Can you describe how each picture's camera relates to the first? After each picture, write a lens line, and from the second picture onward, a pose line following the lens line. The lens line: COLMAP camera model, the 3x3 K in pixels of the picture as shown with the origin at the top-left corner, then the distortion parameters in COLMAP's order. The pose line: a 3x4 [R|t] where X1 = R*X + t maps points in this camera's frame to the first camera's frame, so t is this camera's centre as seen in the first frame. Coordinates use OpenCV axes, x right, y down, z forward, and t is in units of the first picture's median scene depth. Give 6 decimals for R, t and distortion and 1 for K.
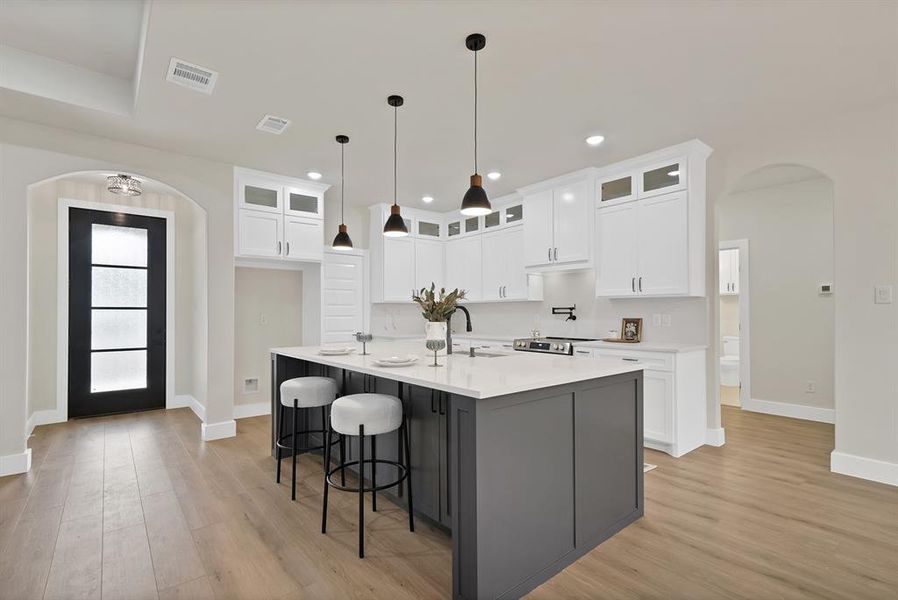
lens RADIAL K [[409.0, 0, 449.7], [0, 409.0, 312.5], [0, 0, 1]] dist [-0.000199, 0.000030]
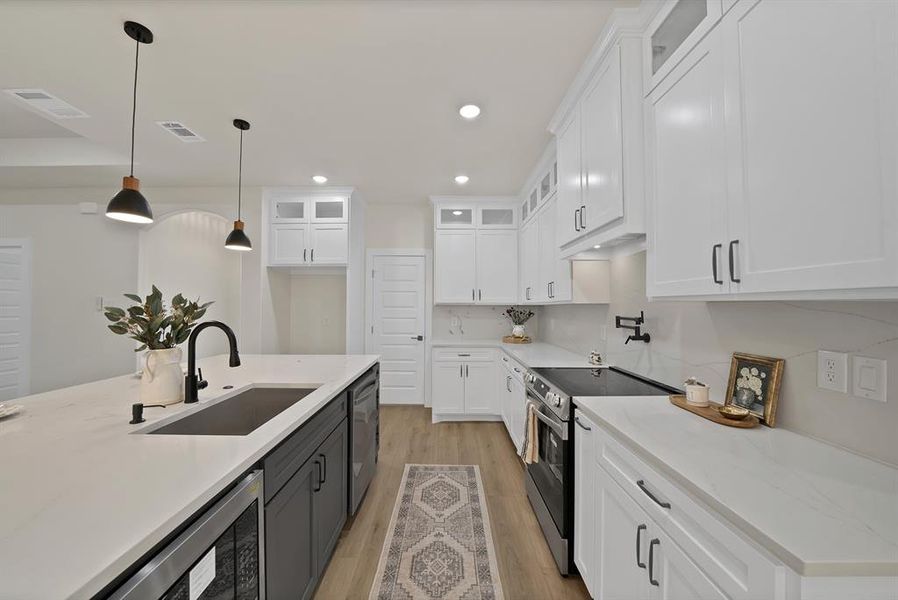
lens RADIAL K [[324.3, 0, 452.3], [0, 324.3, 303.1], [0, 0, 1]] dist [-0.001066, -0.000114]
pose [[0.766289, 0.000738, -0.642495, 0.421058], [-0.005876, 0.999966, -0.005860, -0.029641], [0.642469, 0.008266, 0.766267, 0.593798]]
